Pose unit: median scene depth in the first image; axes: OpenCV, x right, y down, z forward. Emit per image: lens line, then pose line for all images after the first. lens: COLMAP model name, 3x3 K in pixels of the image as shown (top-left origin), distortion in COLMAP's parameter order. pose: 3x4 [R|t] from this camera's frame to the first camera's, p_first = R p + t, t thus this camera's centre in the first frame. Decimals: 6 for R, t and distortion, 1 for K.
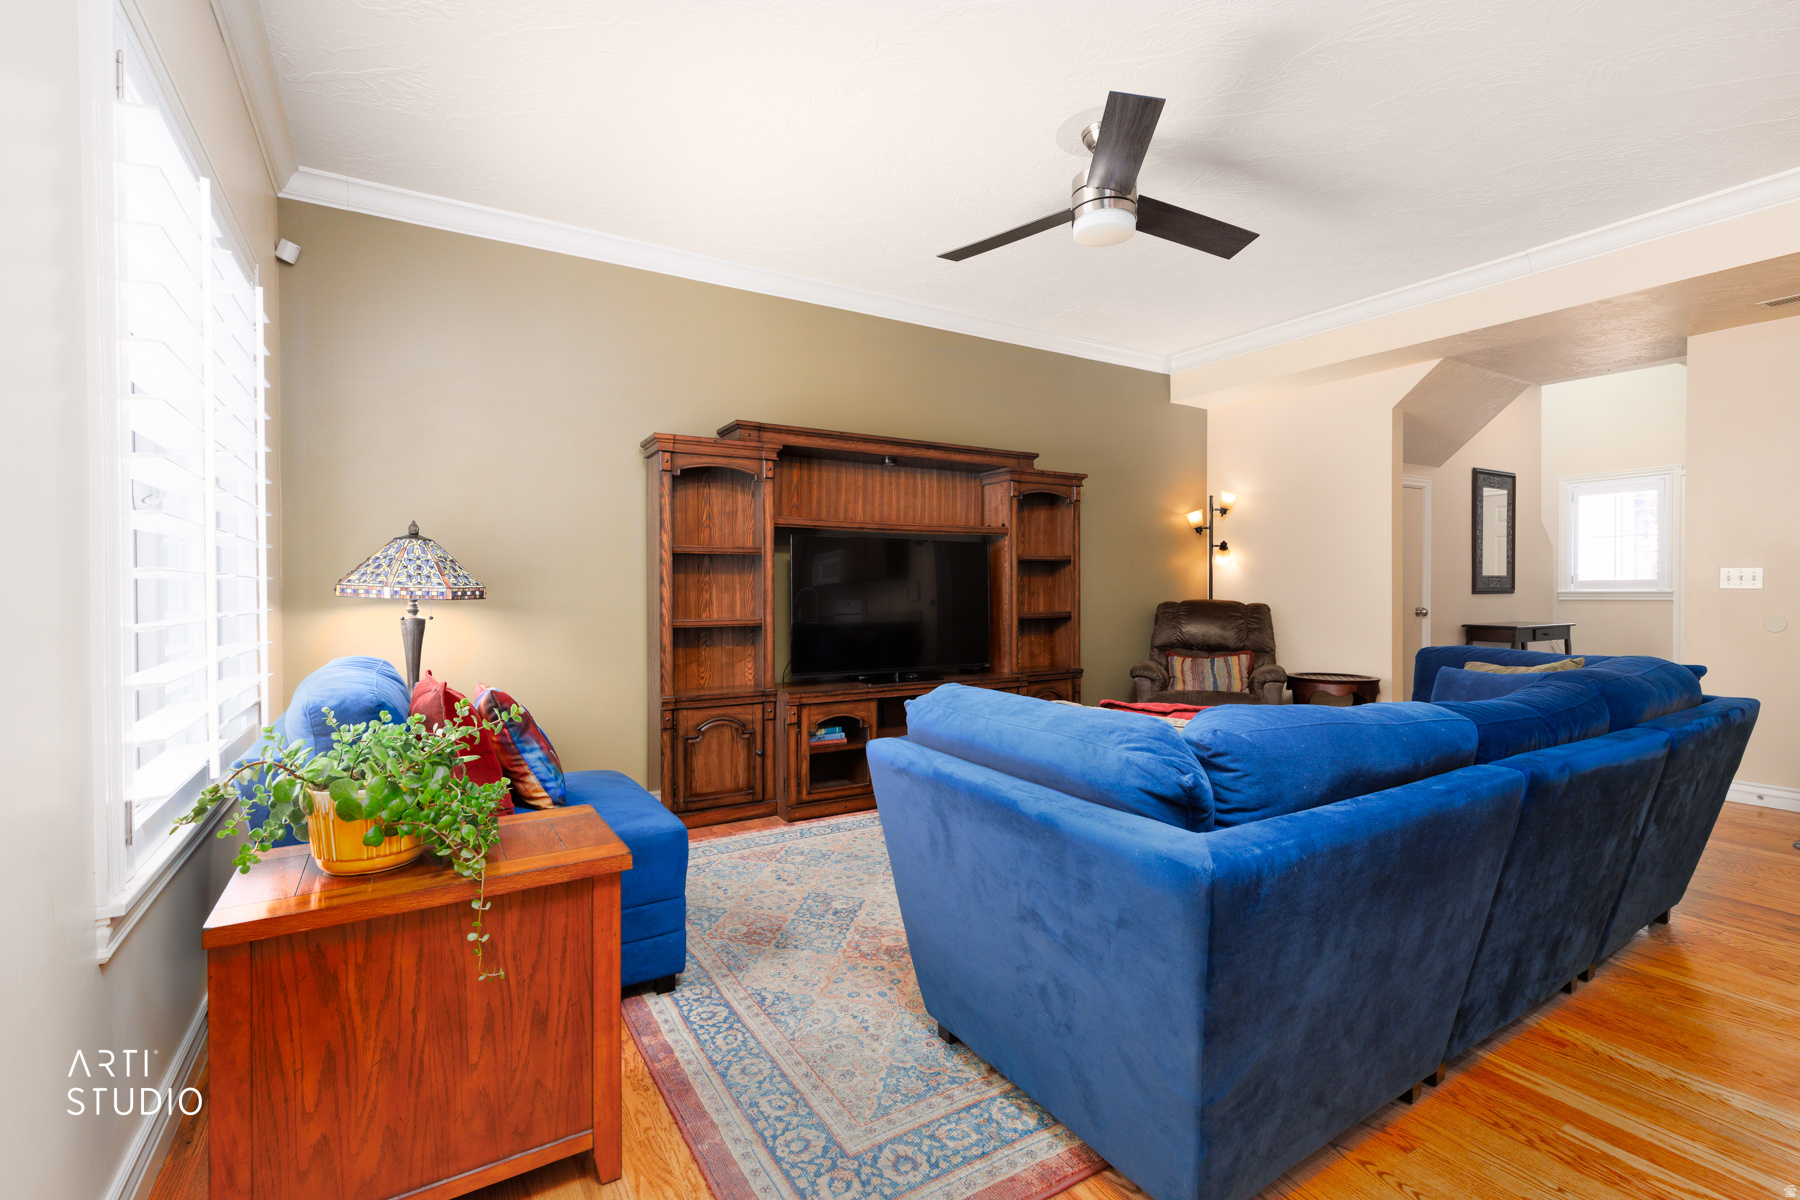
lens RADIAL K [[813.4, 0, 905.1], [0, 813.4, 595.6], [0, 0, 1]] dist [0.003967, 0.000188]
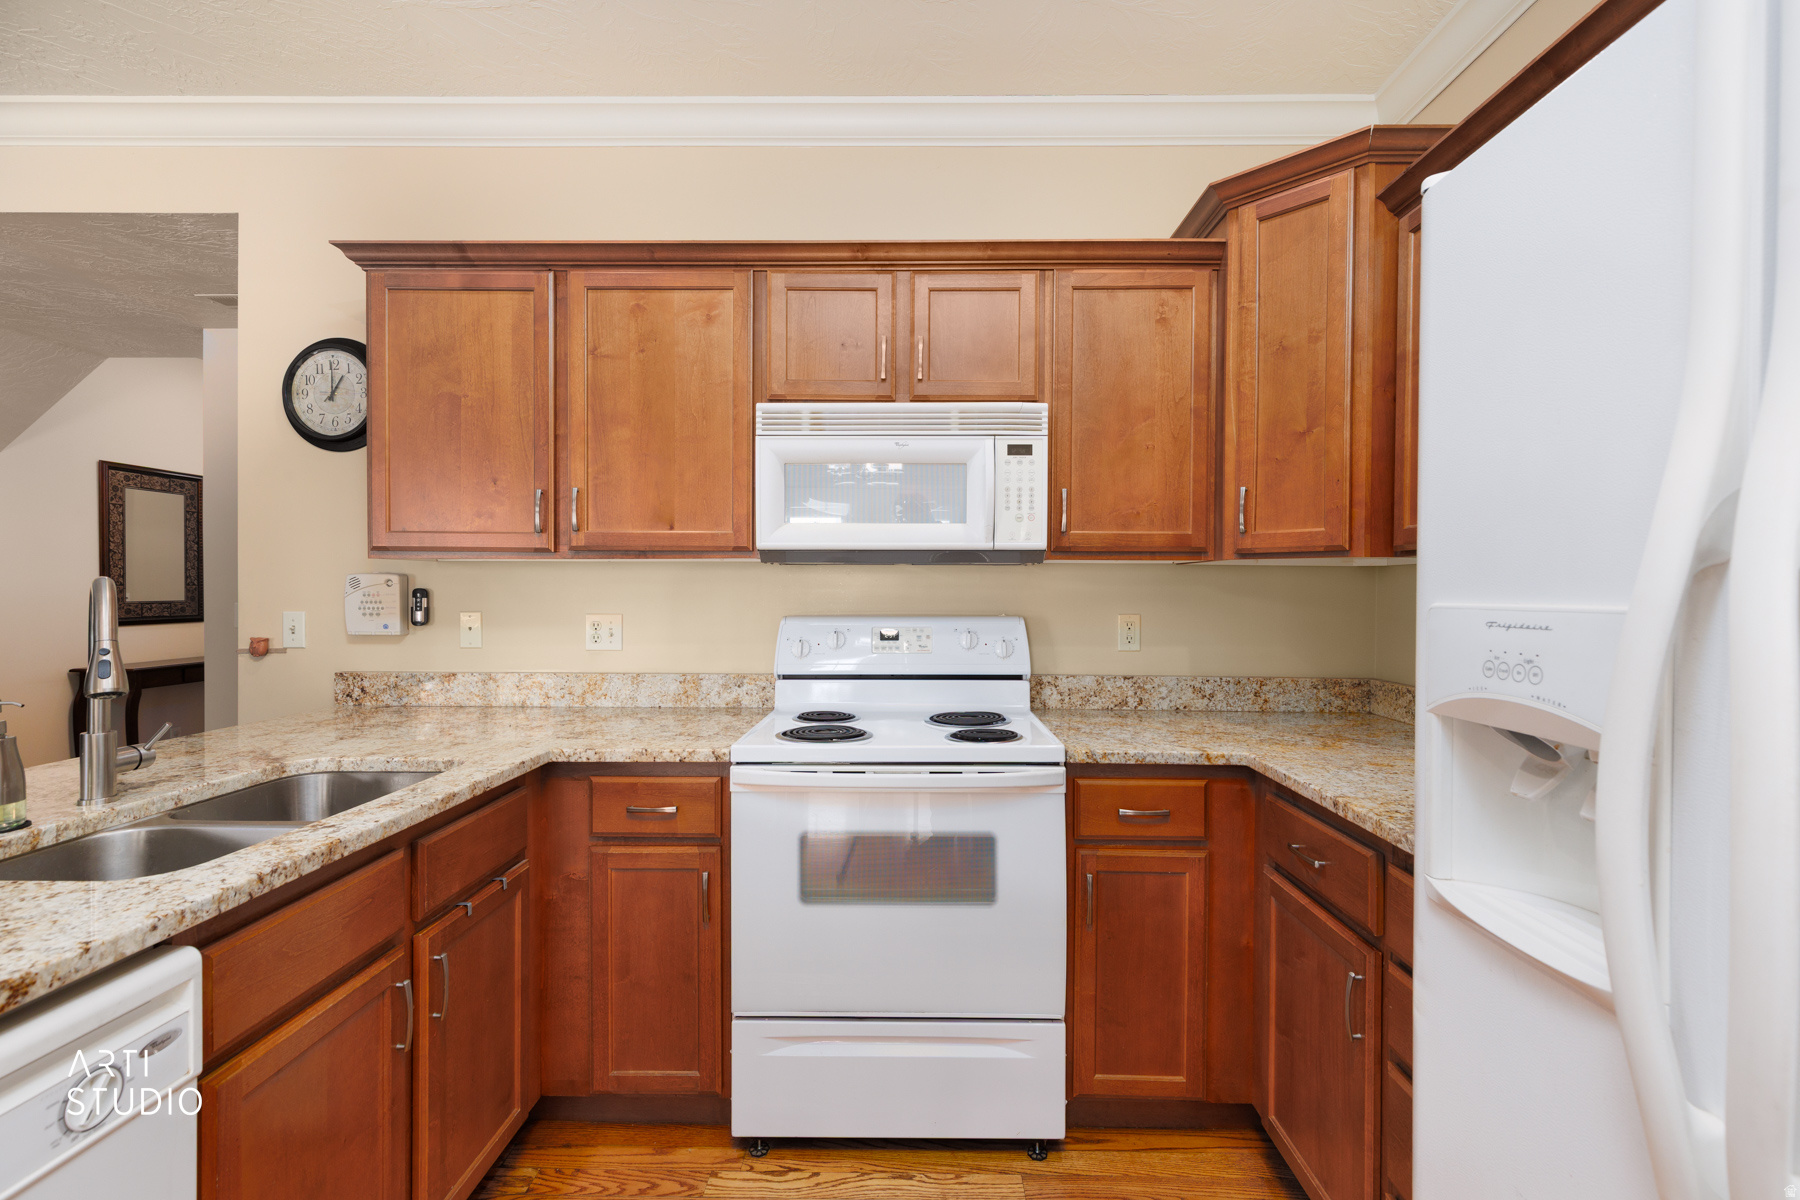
lens RADIAL K [[802.6, 0, 905.7], [0, 802.6, 597.4], [0, 0, 1]] dist [0.006378, -0.000011]
pose [[0.532994, -0.006617, 0.846093, 0.844743], [0.004893, 0.999977, 0.004738, -0.053298], [-0.846105, 0.001615, 0.533014, -0.075537]]
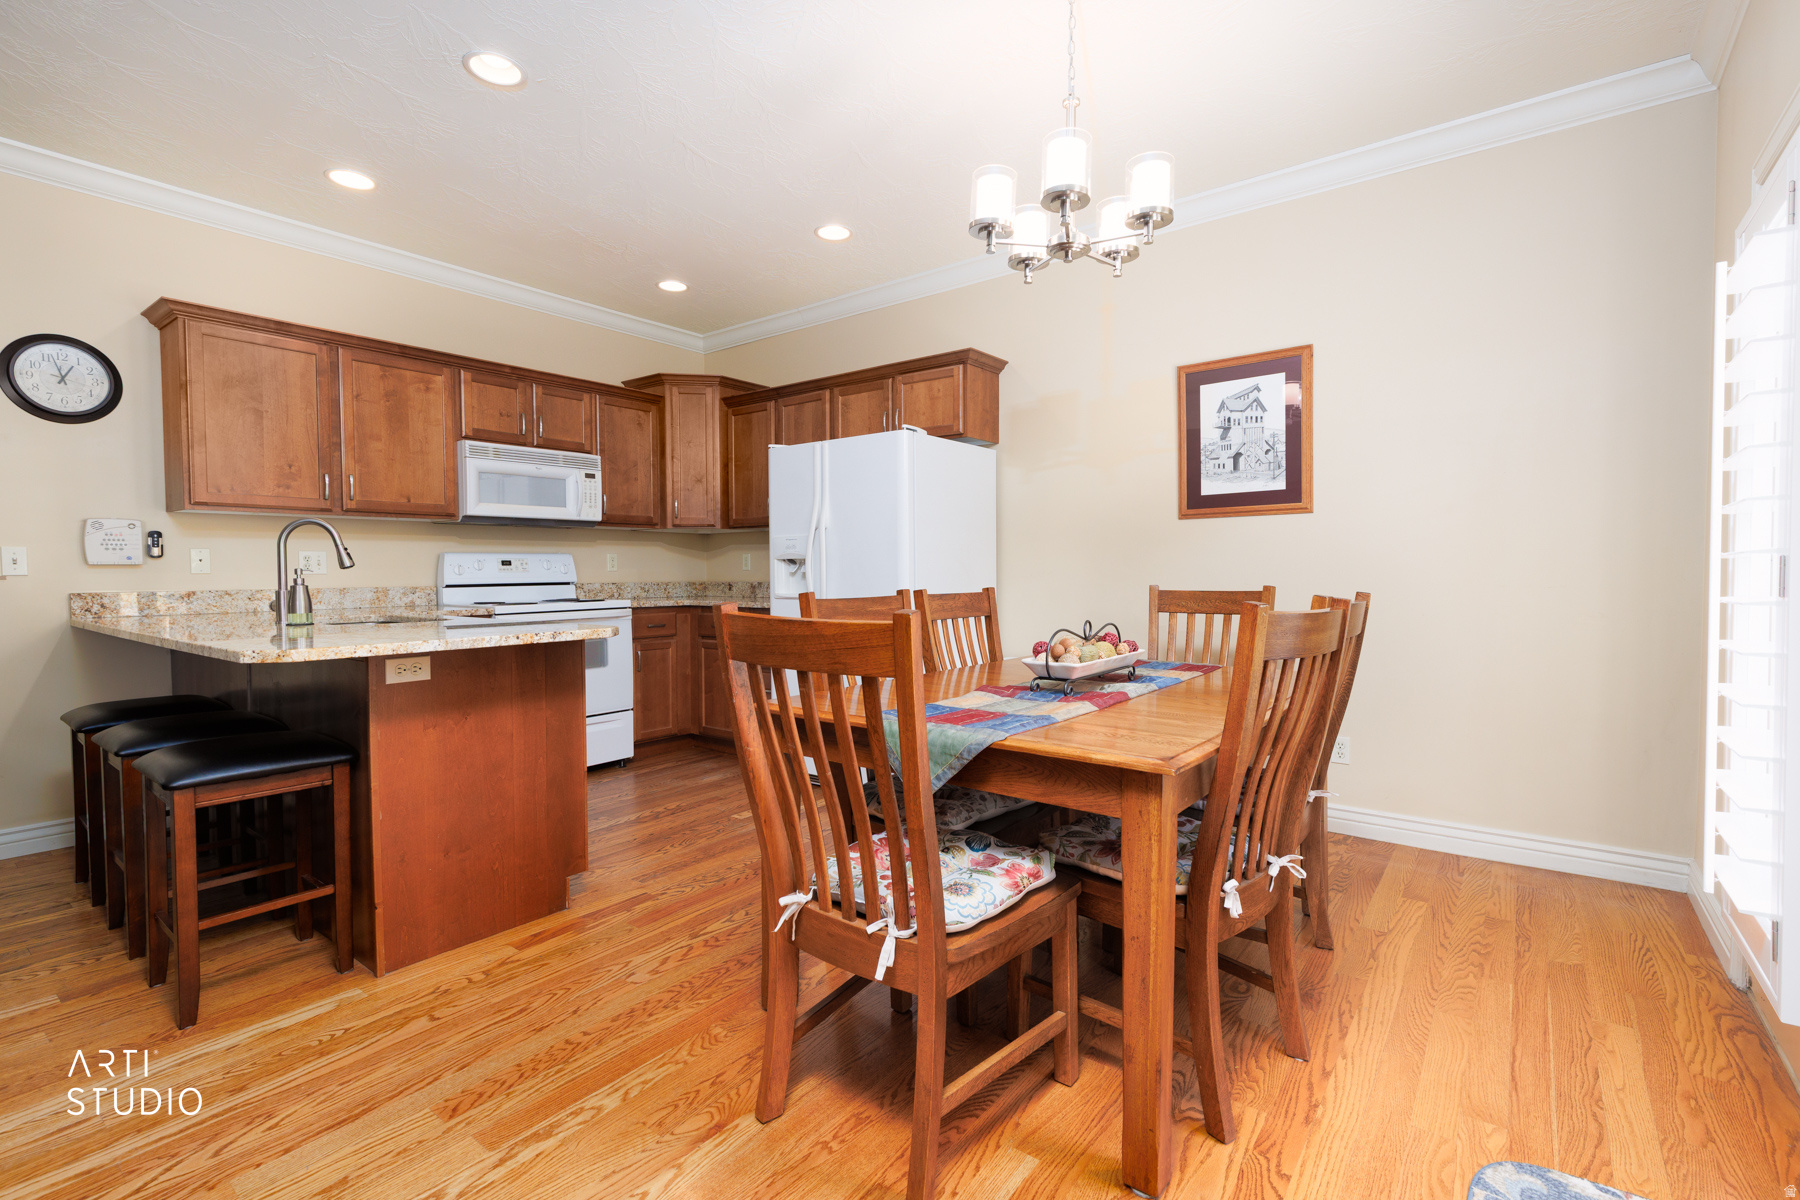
lens RADIAL K [[813.9, 0, 910.3], [0, 813.9, 598.3], [0, 0, 1]] dist [0.003410, 0.000529]
pose [[-0.365794, -0.031583, 0.930160, -0.104549], [0.015289, 0.999085, 0.039936, -0.000551], [-0.930570, 0.028829, -0.364977, 0.187990]]
